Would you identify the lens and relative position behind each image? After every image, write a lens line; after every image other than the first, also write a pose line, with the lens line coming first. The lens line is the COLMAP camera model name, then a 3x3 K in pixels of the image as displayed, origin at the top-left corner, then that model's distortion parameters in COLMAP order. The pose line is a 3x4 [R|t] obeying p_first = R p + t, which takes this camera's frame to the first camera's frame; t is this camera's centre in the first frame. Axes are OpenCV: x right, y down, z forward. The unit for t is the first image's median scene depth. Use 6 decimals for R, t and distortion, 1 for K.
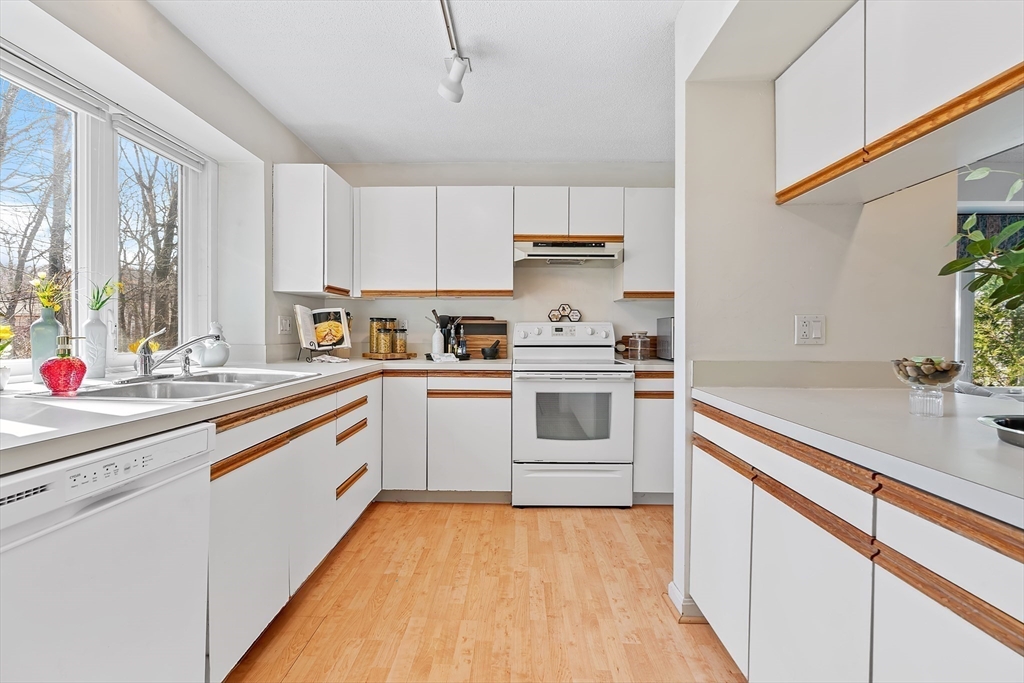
lens RADIAL K [[473.9, 0, 507.8], [0, 473.9, 337.9], [0, 0, 1]] dist [-0.001860, 0.000260]
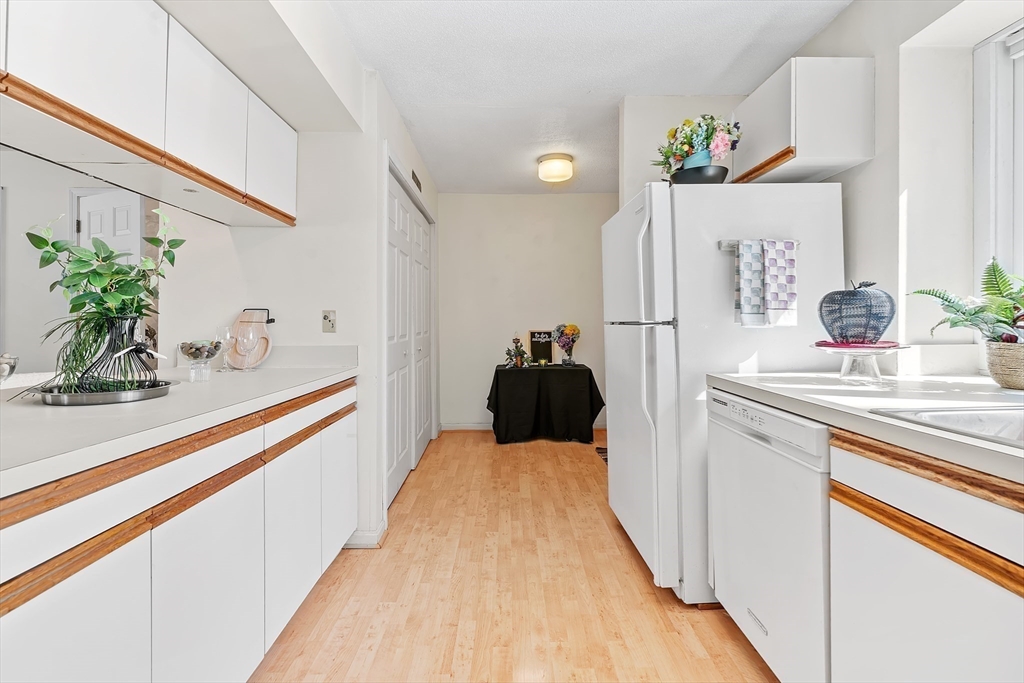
lens RADIAL K [[458.0, 0, 514.9], [0, 458.0, 318.8], [0, 0, 1]] dist [-0.008503, 0.000010]
pose [[-0.998817, -0.010563, -0.047470, 0.018640], [-0.010594, 0.999944, 0.000408, -0.027771], [0.047463, 0.000911, -0.998873, 1.957335]]
